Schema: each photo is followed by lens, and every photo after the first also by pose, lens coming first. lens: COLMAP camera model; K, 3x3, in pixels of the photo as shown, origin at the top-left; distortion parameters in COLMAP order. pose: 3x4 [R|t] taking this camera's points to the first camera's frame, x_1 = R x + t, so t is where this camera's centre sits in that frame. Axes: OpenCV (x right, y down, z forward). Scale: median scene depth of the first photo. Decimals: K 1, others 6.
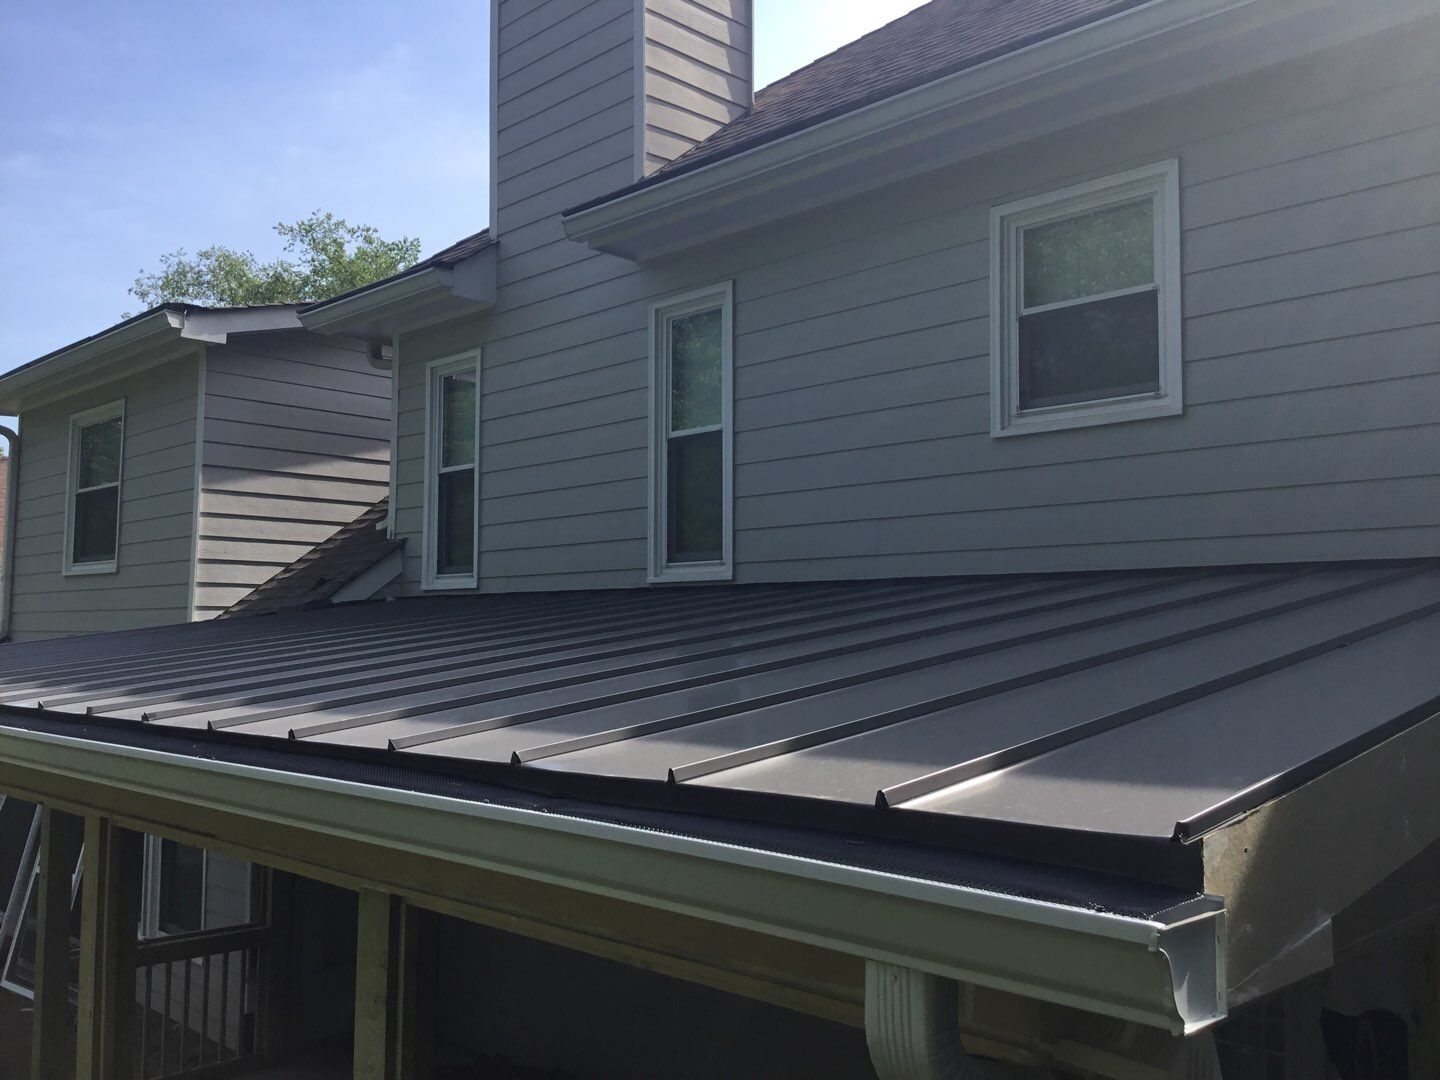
lens RADIAL K [[1309.6, 0, 711.7], [0, 1309.6, 554.3], [0, 0, 1]] dist [0.046867, 0.000000]
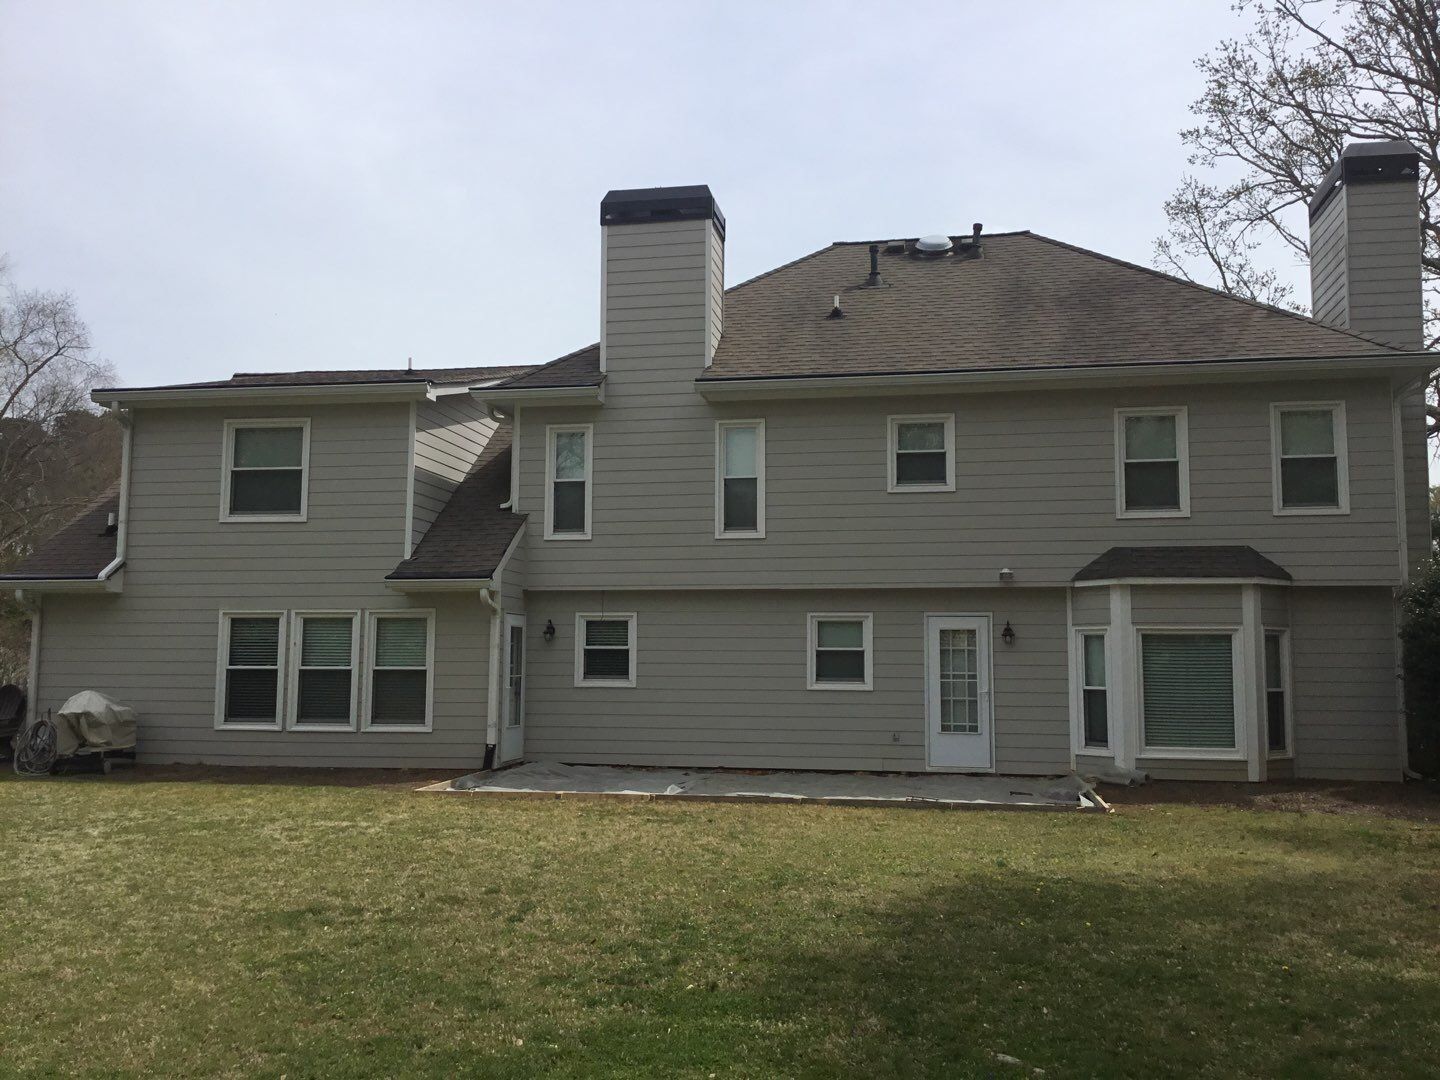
lens RADIAL K [[1309.6, 0, 707.1], [0, 1309.6, 528.4], [0, 0, 1]] dist [0.046867, 0.000000]
pose [[0.817088, 0.065335, 0.572800, -1.212834], [-0.039271, 0.997558, -0.057764, 0.120249], [-0.575174, 0.024704, 0.817658, -0.787937]]
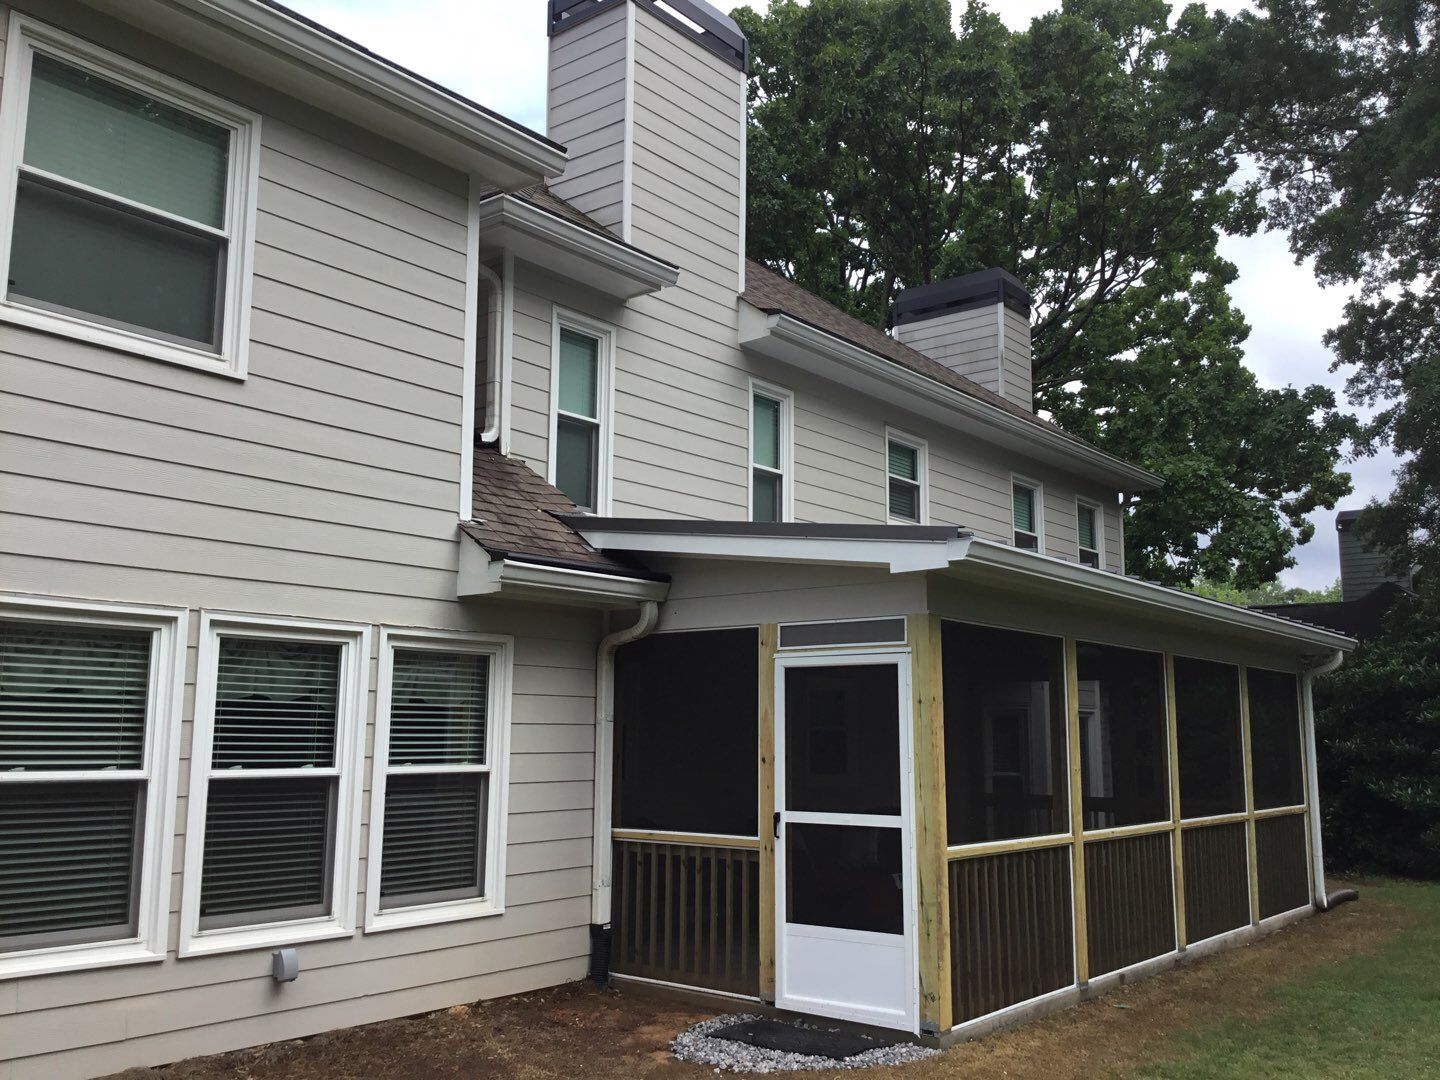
lens RADIAL K [[1309.6, 0, 726.9], [0, 1309.6, 543.5], [0, 0, 1]] dist [0.046867, 0.000000]
pose [[-0.122302, 0.145793, 0.981726, -1.325985], [-0.064811, 0.985868, -0.154482, 0.209828], [-0.990375, -0.082520, -0.111125, 1.028079]]
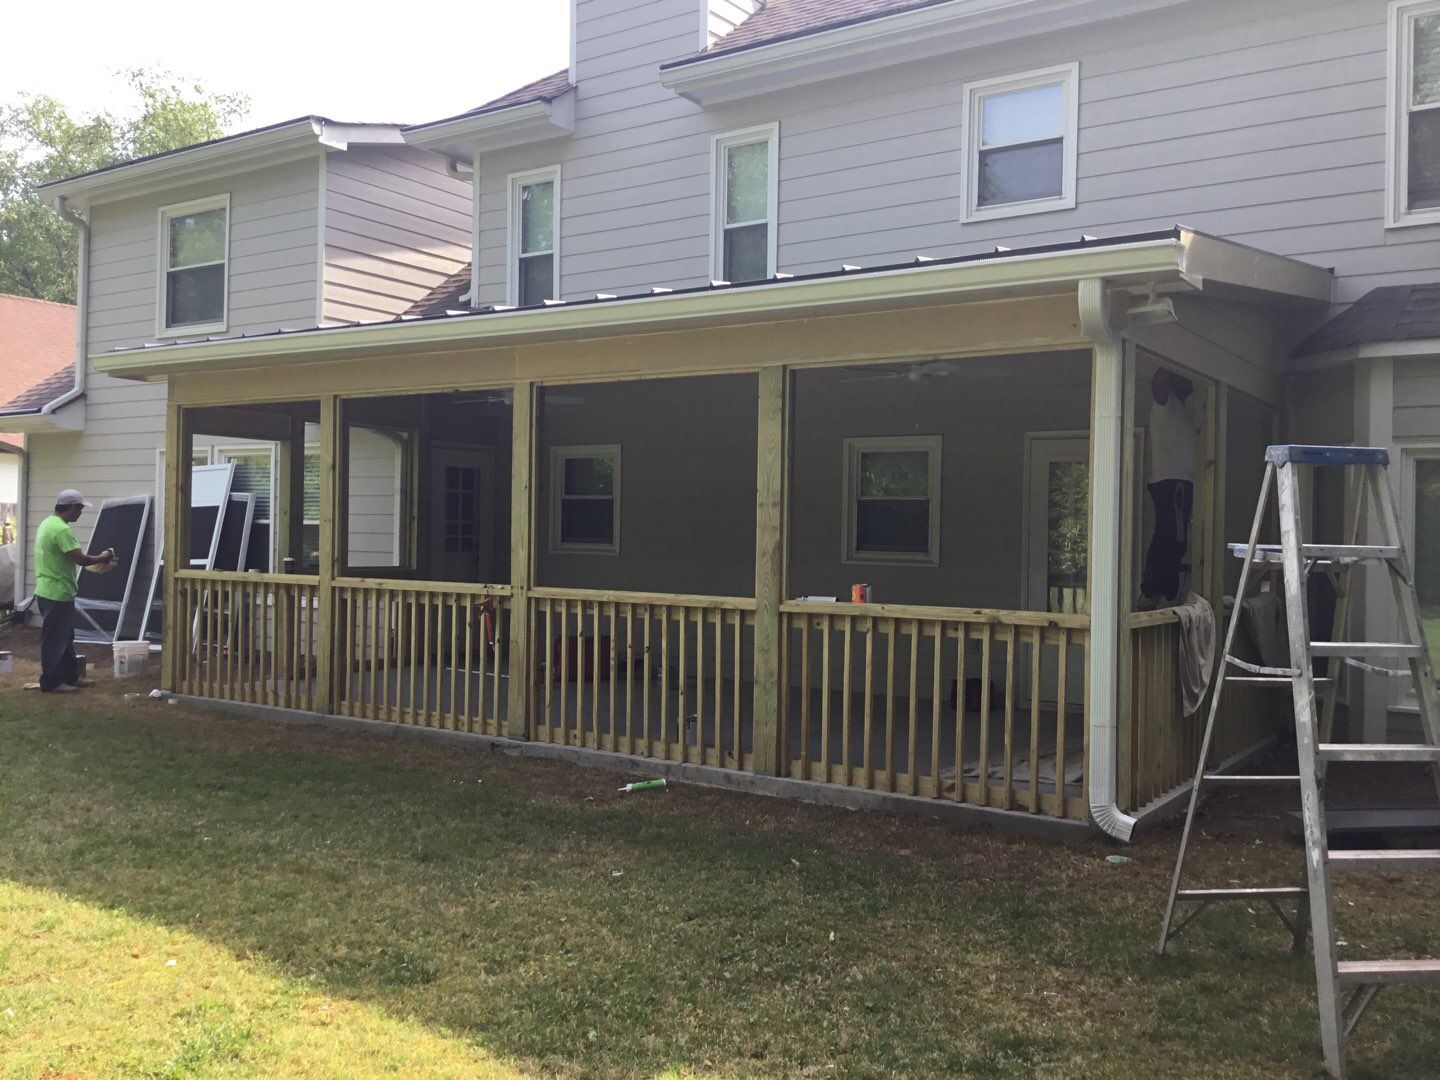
lens RADIAL K [[1309.6, 0, 713.1], [0, 1309.6, 546.0], [0, 0, 1]] dist [0.046867, 0.000000]
pose [[0.982853, 0.017766, 0.183535, -0.270010], [-0.030021, 0.997485, 0.064212, 0.152048], [-0.181933, -0.068621, 0.980914, -0.420863]]
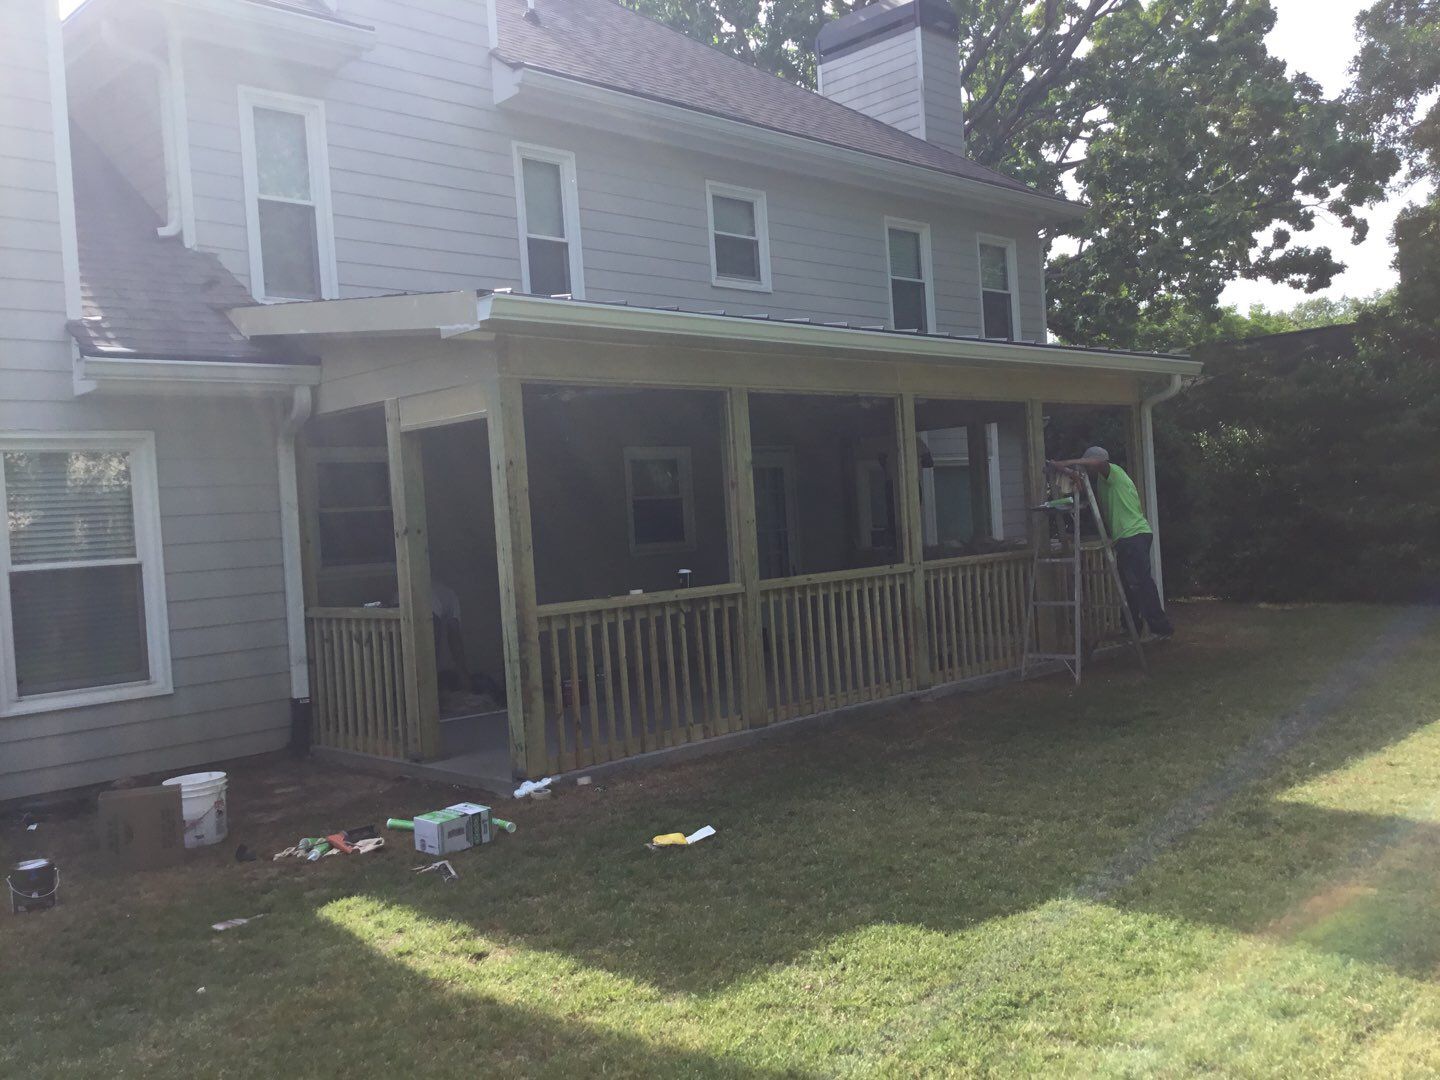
lens RADIAL K [[1309.6, 0, 764.6], [0, 1309.6, 565.4], [0, 0, 1]] dist [0.046867, 0.000000]
pose [[-0.000061, -0.030883, 0.999523, -1.340002], [0.005012, 0.999510, 0.030883, 0.210016], [-0.999987, 0.005012, 0.000093, 0.644081]]
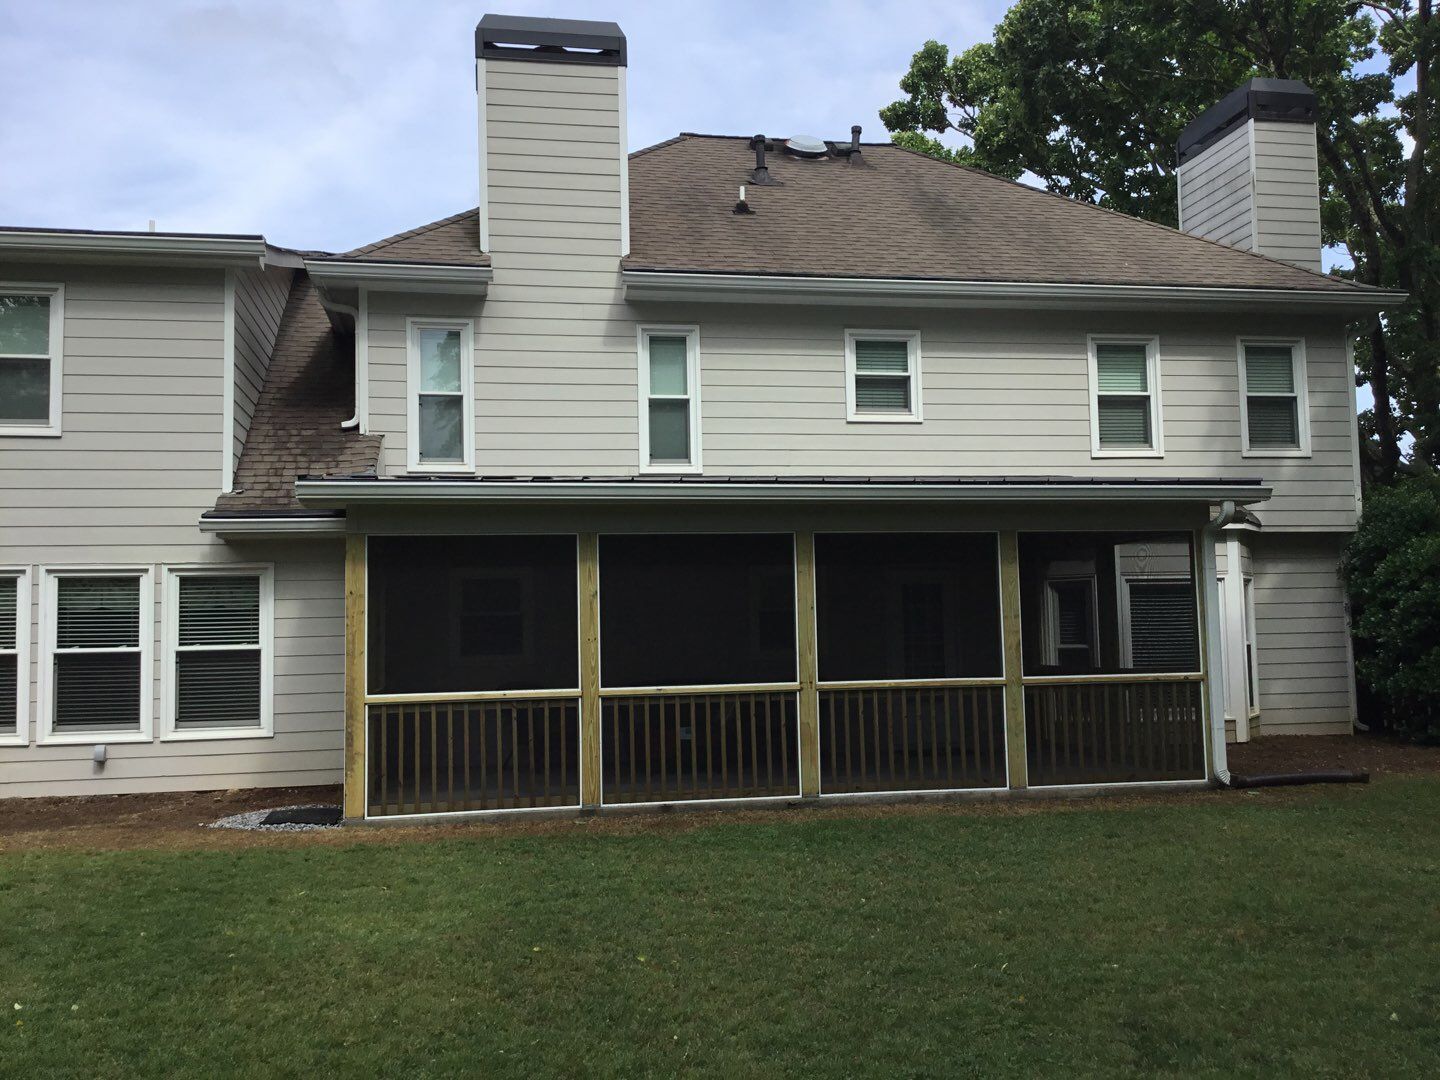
lens RADIAL K [[1309.6, 0, 715.9], [0, 1309.6, 530.9], [0, 0, 1]] dist [0.046867, 0.000000]
pose [[0.563736, 0.053409, 0.824226, -1.306806], [-0.028776, 0.998571, -0.045025, 0.158995], [-0.825454, 0.001664, 0.564467, -0.122318]]
